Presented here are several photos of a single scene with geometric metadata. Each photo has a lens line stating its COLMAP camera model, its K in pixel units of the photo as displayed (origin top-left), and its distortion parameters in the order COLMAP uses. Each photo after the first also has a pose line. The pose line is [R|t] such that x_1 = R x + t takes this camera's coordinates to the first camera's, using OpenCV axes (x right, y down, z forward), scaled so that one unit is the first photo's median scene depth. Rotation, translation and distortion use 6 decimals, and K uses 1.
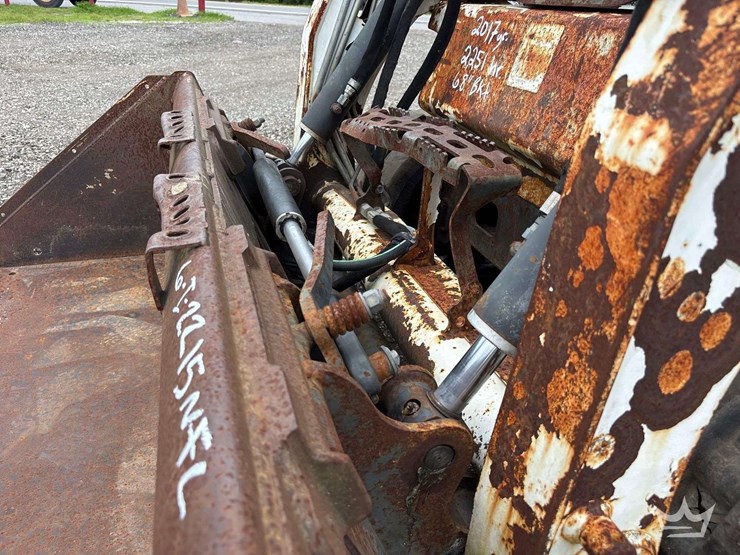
lens RADIAL K [[562.0, 0, 379.4], [0, 562.0, 287.6], [0, 0, 1]] dist [0.035058, -0.040963]
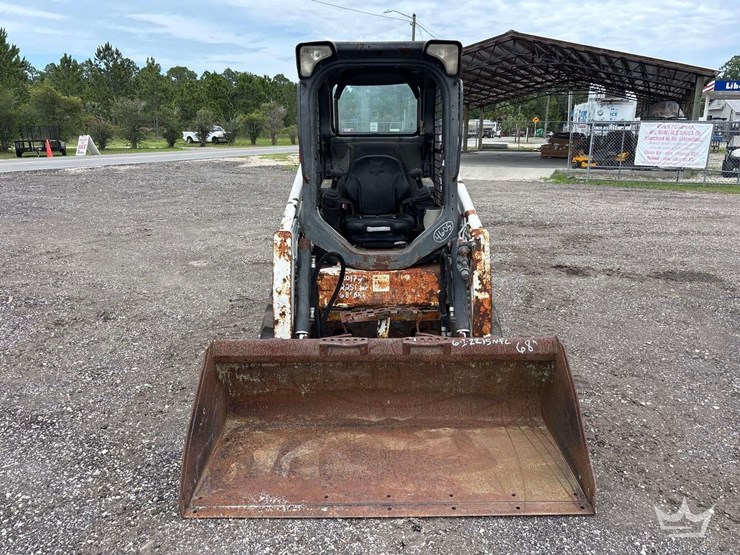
lens RADIAL K [[562.0, 0, 373.9], [0, 562.0, 283.1], [0, 0, 1]] dist [0.035058, -0.040963]
pose [[0.287311, -0.310592, 0.906082, -3.020831], [0.455490, 0.876465, 0.156008, -0.986186], [-0.842604, 0.367888, 0.393289, -0.396599]]
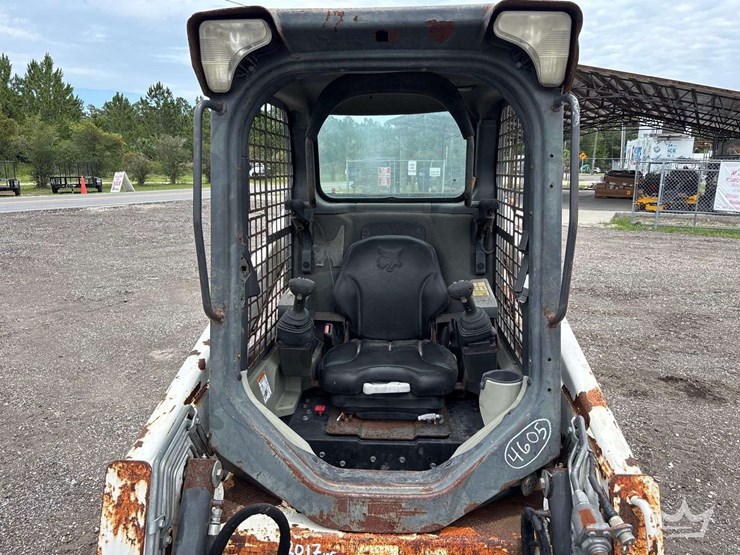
lens RADIAL K [[562.0, 0, 371.8], [0, 562.0, 278.8], [0, 0, 1]] dist [0.035058, -0.040963]
pose [[0.360030, -0.244502, 0.900332, -0.927826], [0.445447, 0.892991, 0.064381, -1.204891], [-0.819729, 0.377871, 0.430416, 0.044040]]
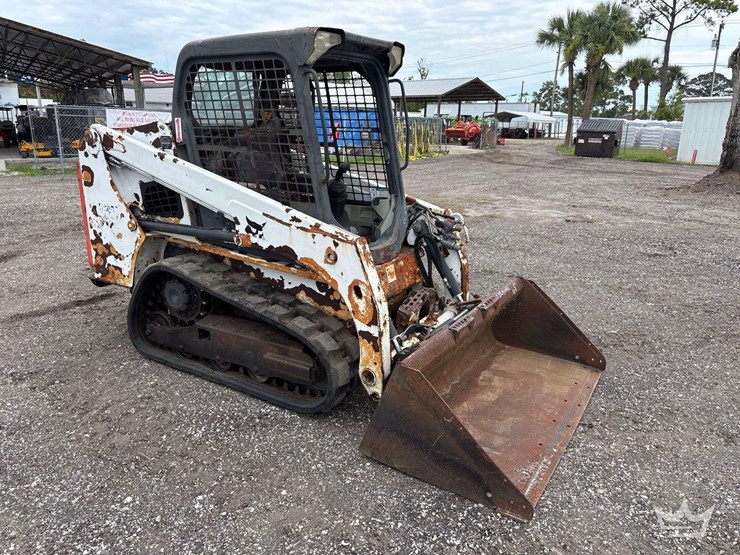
lens RADIAL K [[562.0, 0, 374.5], [0, 562.0, 280.7], [0, 0, 1]] dist [0.035058, -0.040963]
pose [[-0.664697, -0.274241, 0.694960, -2.275406], [0.289760, 0.762756, 0.578137, -2.562489], [-0.688634, 0.585657, -0.427538, 2.691750]]
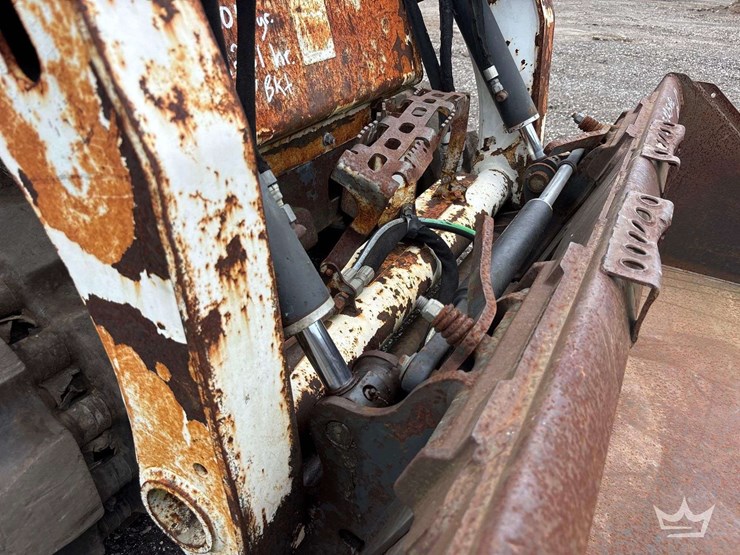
lens RADIAL K [[562.0, 0, 371.9], [0, 562.0, 283.4], [0, 0, 1]] dist [0.035058, -0.040963]
pose [[-0.702724, -0.429174, 0.567441, -0.569365], [0.259420, 0.588091, 0.766061, -0.878276], [-0.662481, 0.685535, -0.301929, 1.531533]]
